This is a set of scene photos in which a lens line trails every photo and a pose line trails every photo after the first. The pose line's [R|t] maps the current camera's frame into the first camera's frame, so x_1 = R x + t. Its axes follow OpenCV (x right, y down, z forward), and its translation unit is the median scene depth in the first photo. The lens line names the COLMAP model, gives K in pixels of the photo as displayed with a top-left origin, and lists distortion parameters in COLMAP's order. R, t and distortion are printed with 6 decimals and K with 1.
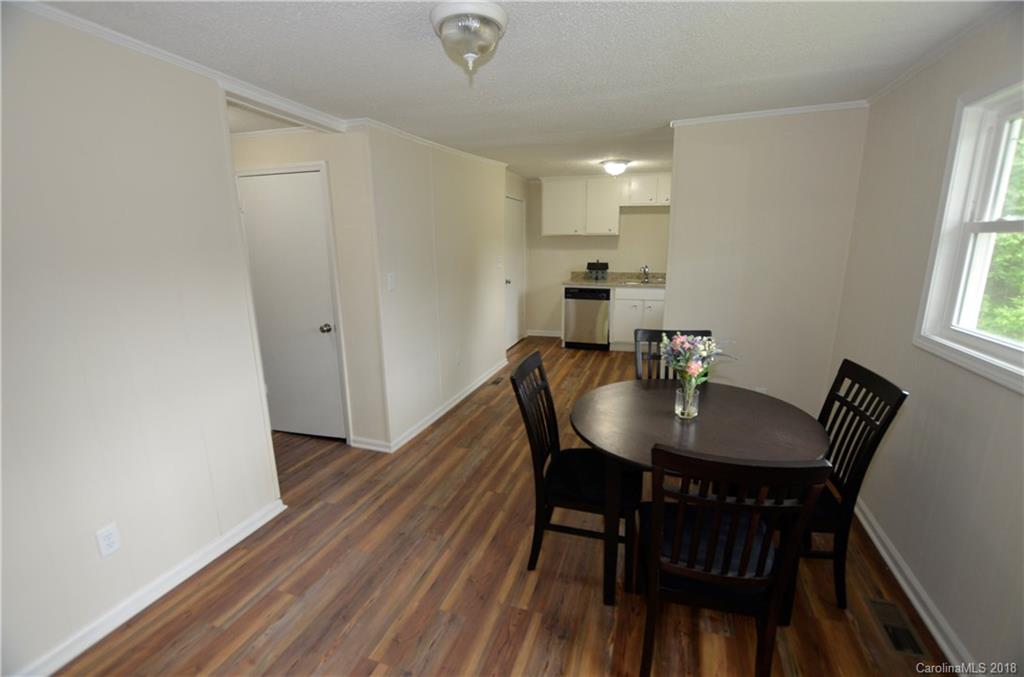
lens RADIAL K [[451.4, 0, 512.0], [0, 451.4, 338.5], [0, 0, 1]] dist [-0.001142, -0.000155]
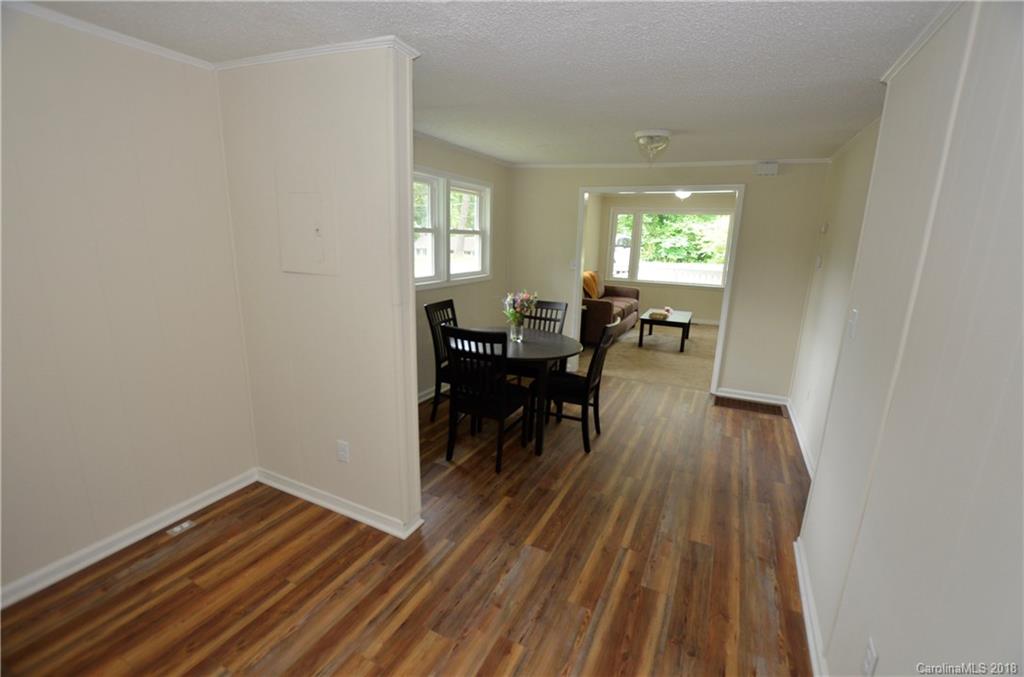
lens RADIAL K [[451.4, 0, 512.0], [0, 451.4, 338.5], [0, 0, 1]] dist [-0.001142, -0.000155]
pose [[-0.992016, -0.045947, 0.117442, 0.122689], [0.009244, 0.902268, 0.431077, -0.380473], [-0.125771, 0.428721, -0.894639, 1.622205]]
